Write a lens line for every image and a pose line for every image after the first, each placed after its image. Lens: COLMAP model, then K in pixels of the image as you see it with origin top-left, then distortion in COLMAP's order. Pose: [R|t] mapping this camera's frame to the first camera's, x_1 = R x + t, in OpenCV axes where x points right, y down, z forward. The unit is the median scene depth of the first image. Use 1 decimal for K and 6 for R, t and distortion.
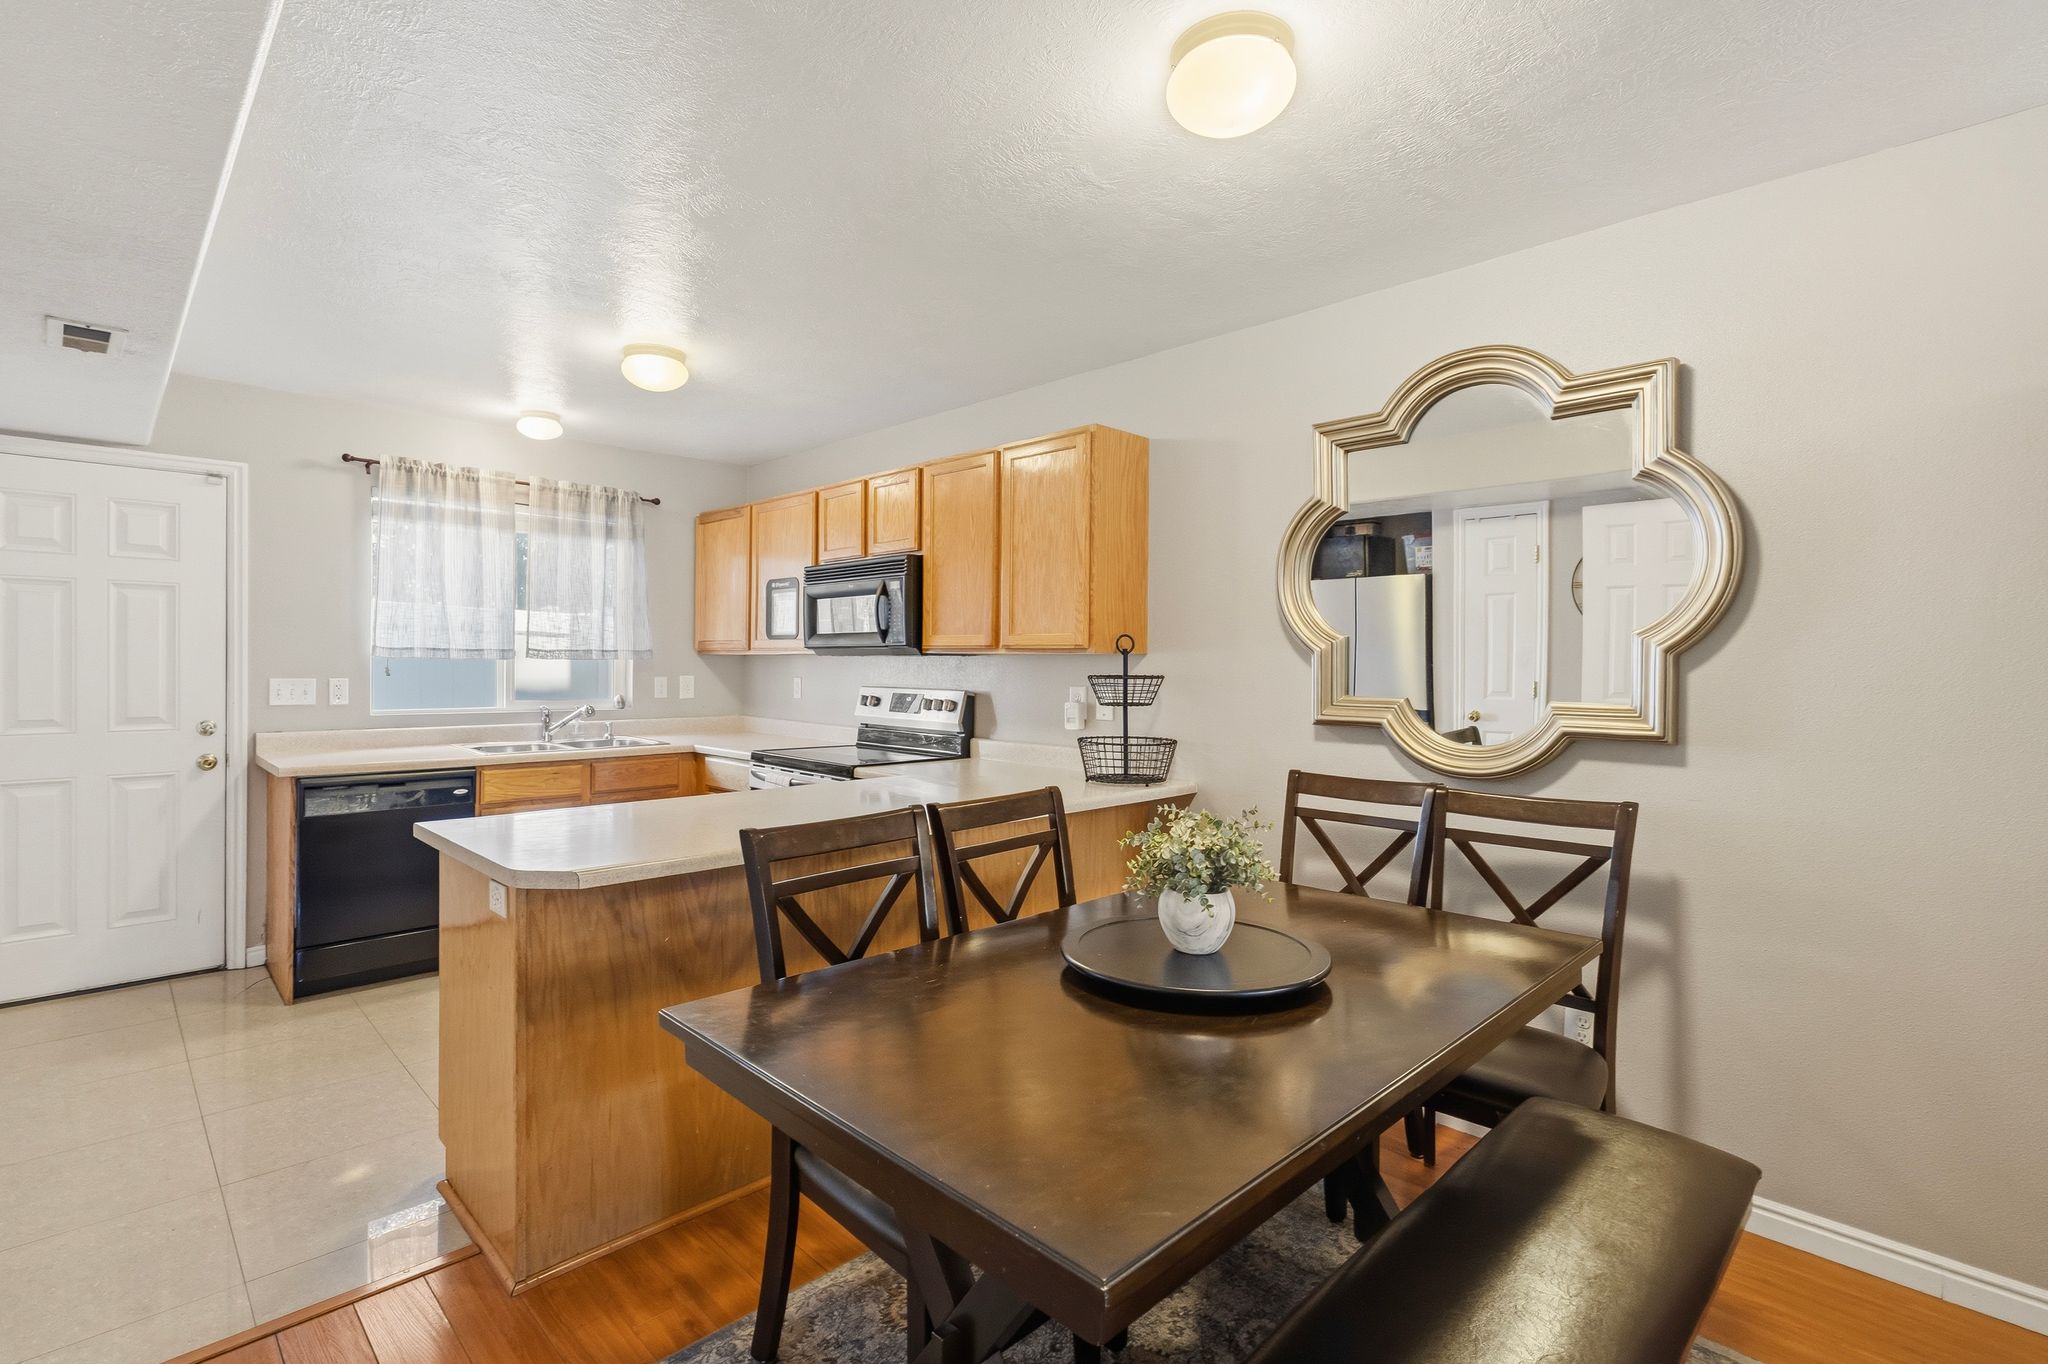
lens RADIAL K [[953.1, 0, 1042.5], [0, 953.1, 672.2], [0, 0, 1]] dist [-0.013374, 0.000338]
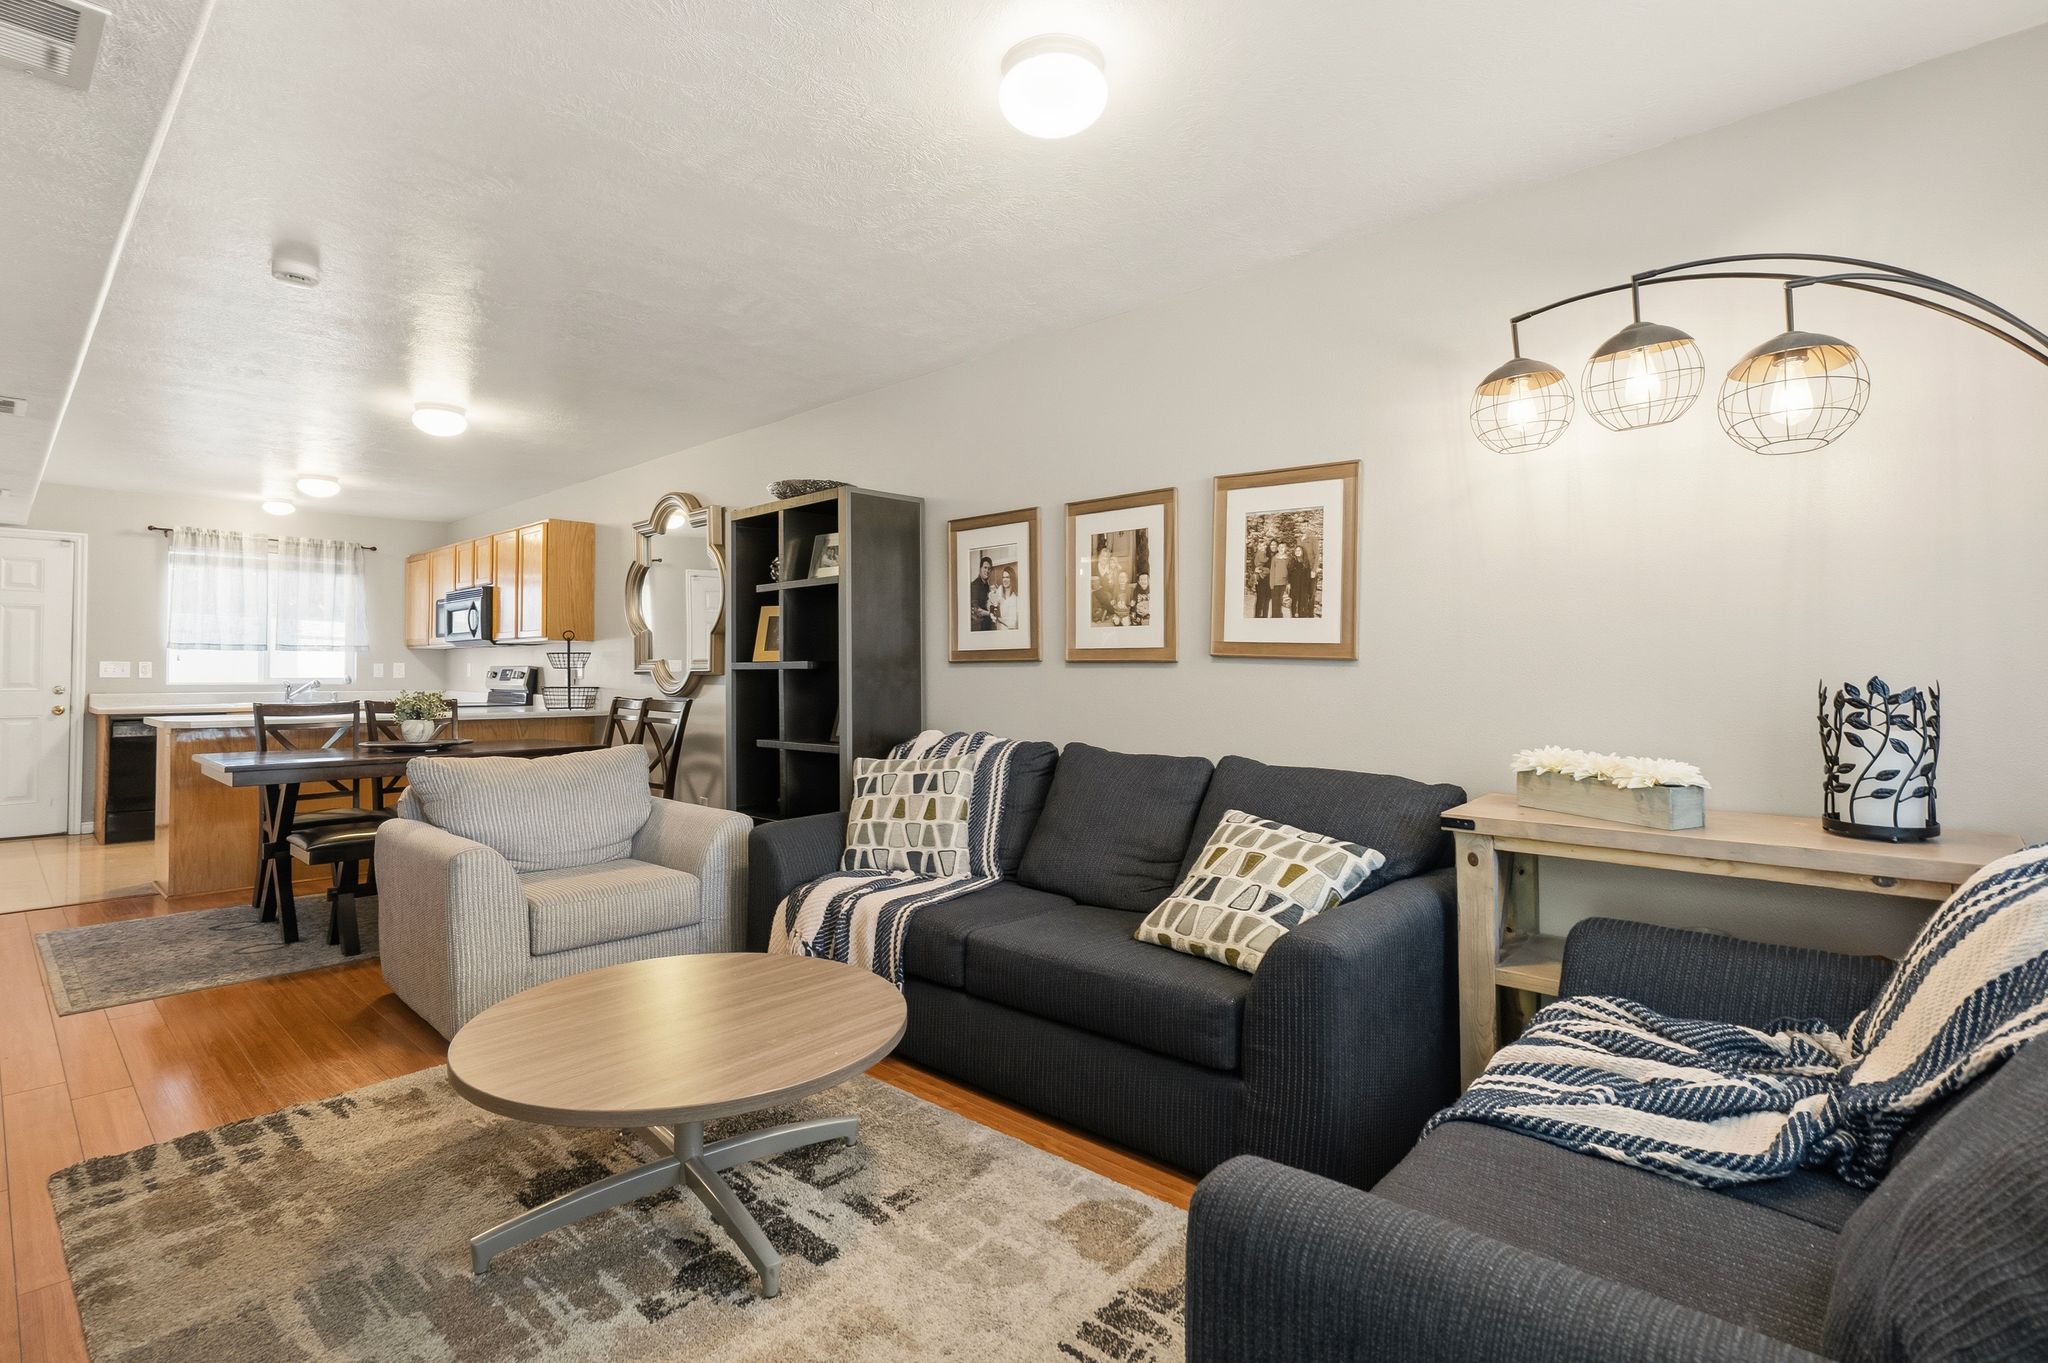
lens RADIAL K [[993.6, 0, 1028.1], [0, 993.6, 656.1], [0, 0, 1]] dist [-0.000423, -0.001090]
pose [[0.999479, -0.007915, 0.031275, 0.723873], [0.008685, 0.999661, -0.024554, 0.050849], [-0.031070, 0.024813, 0.999209, -0.757923]]
